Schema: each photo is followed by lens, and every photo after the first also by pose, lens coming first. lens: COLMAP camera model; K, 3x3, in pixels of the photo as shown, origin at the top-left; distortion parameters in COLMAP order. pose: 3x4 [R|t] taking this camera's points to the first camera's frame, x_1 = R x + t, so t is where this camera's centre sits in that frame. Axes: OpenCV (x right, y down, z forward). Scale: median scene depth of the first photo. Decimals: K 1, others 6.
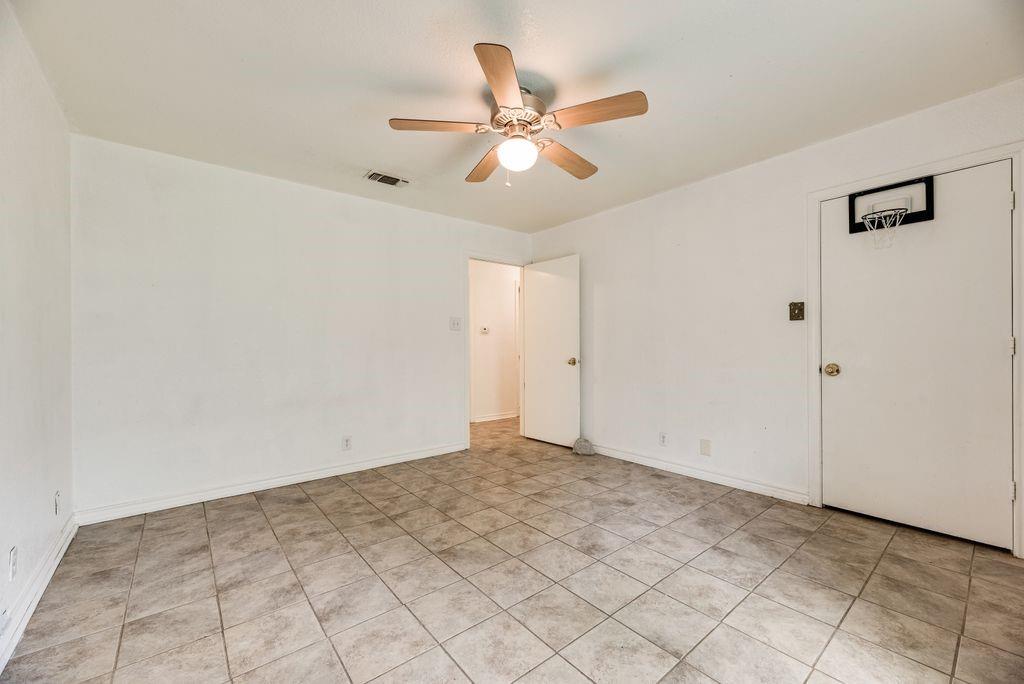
lens RADIAL K [[412.0, 0, 510.4], [0, 412.0, 344.0], [0, 0, 1]] dist [0.002228, -0.000736]
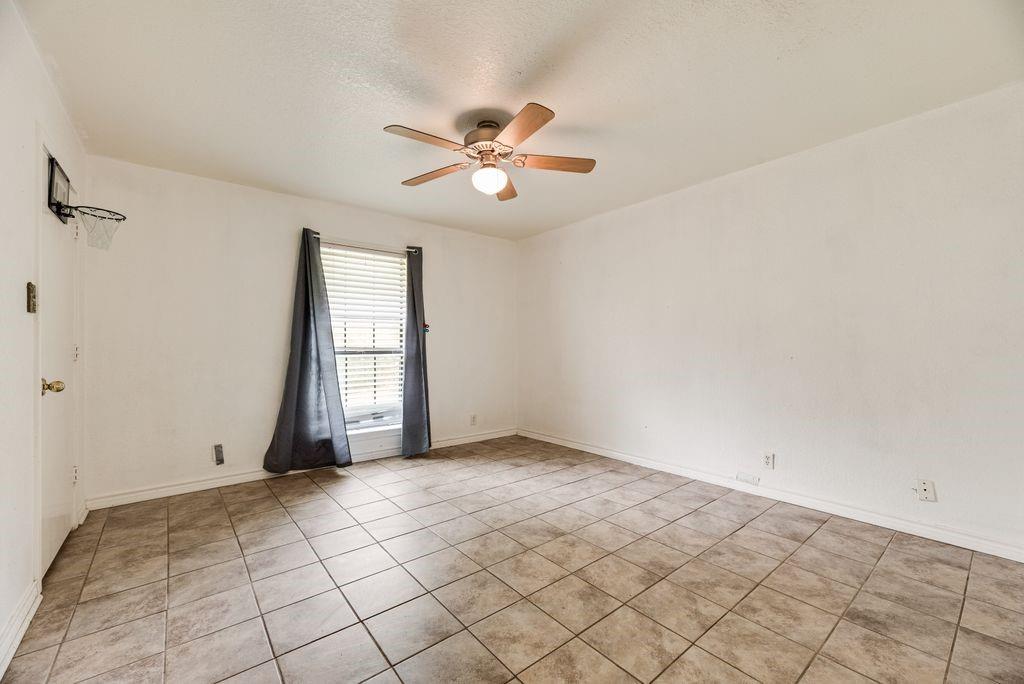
lens RADIAL K [[412.0, 0, 510.7], [0, 412.0, 342.6], [0, 0, 1]] dist [0.002228, -0.000736]
pose [[-0.999930, 0.011809, 0.000414, -0.031884], [0.011805, 0.999890, -0.008981, 0.001724], [-0.000520, -0.008976, -0.999960, 1.888188]]
